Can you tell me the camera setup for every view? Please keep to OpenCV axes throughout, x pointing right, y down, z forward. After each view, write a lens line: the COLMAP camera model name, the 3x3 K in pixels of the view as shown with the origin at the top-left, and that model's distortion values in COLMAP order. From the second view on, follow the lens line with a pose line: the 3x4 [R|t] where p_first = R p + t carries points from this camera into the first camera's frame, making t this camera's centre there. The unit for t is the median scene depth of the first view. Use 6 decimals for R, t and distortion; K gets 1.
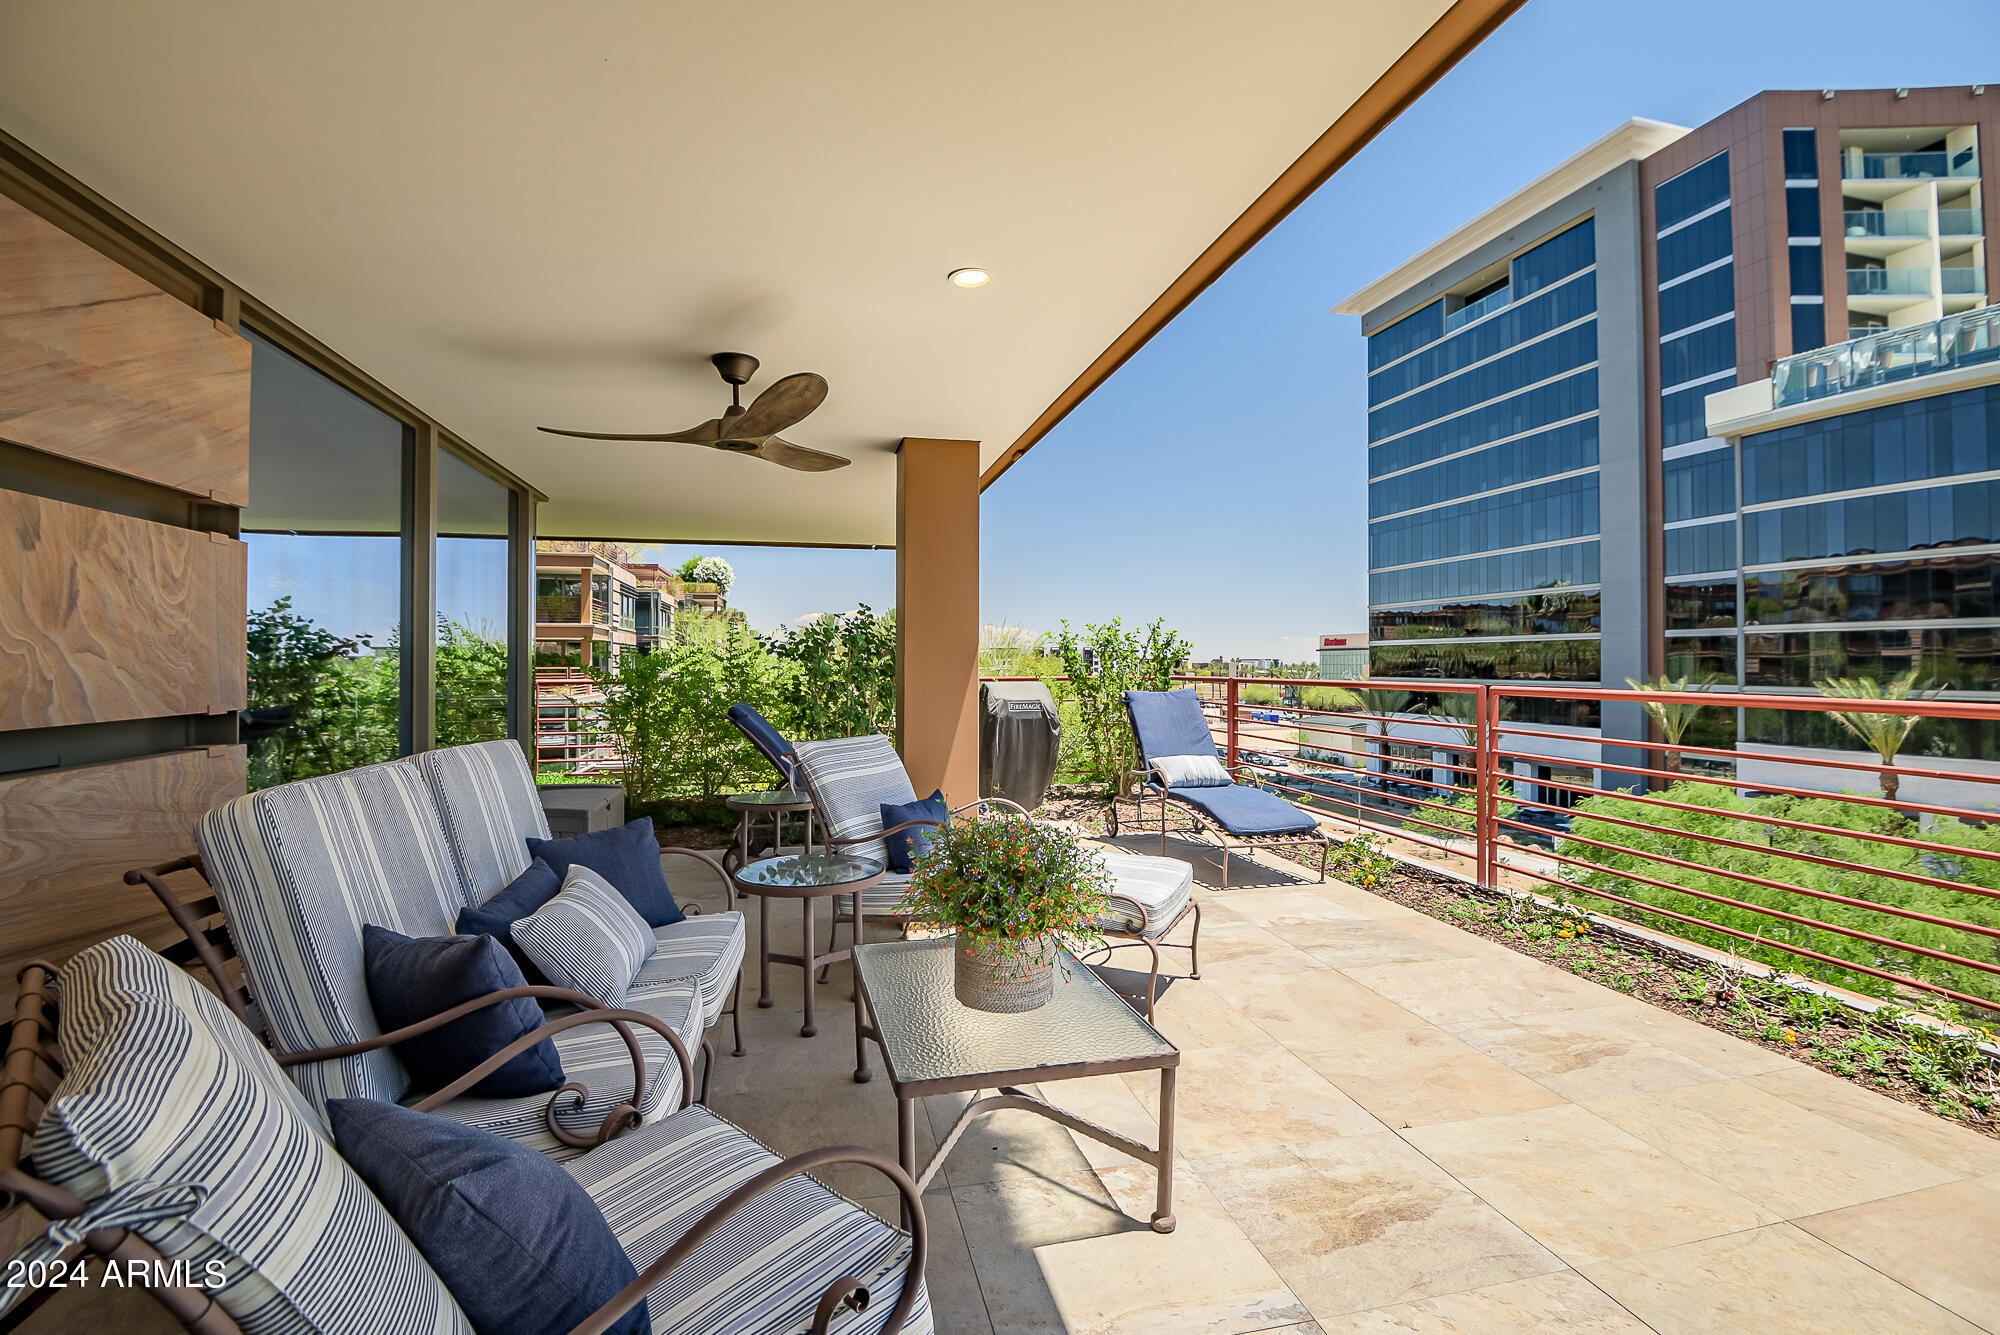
lens RADIAL K [[923.8, 0, 976.0], [0, 923.8, 658.0], [0, 0, 1]] dist [-0.030107, -0.000281]
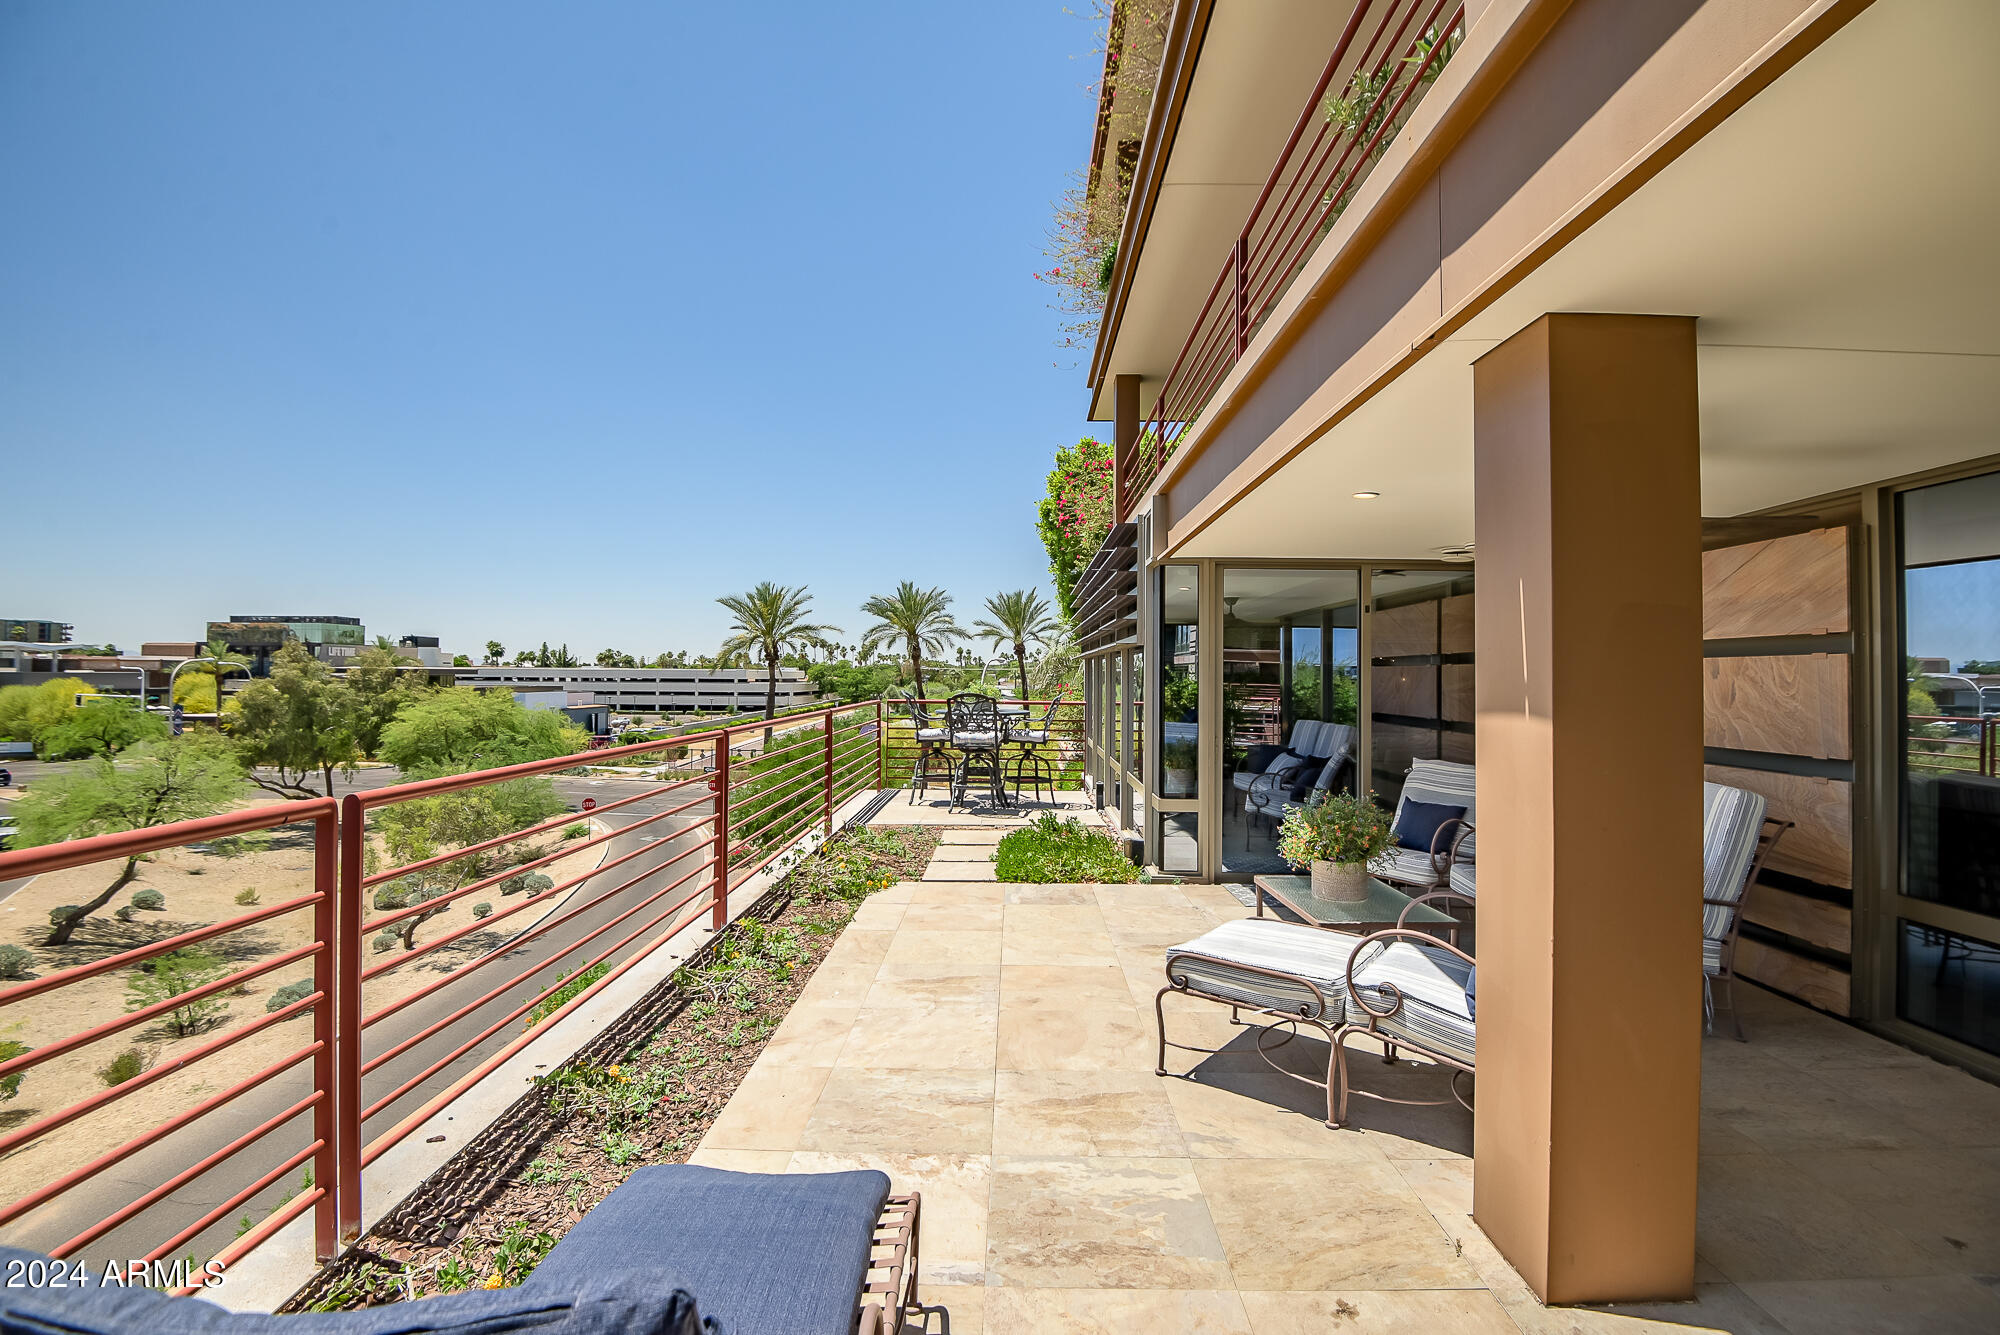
lens RADIAL K [[917.9, 0, 1000.8], [0, 917.9, 644.3], [0, 0, 1]] dist [-0.000702, -0.000082]
pose [[-0.978104, -0.003432, 0.208091, 0.264360], [-0.012350, 0.999059, -0.041574, -0.051628], [-0.207752, -0.043234, -0.977226, 2.500734]]
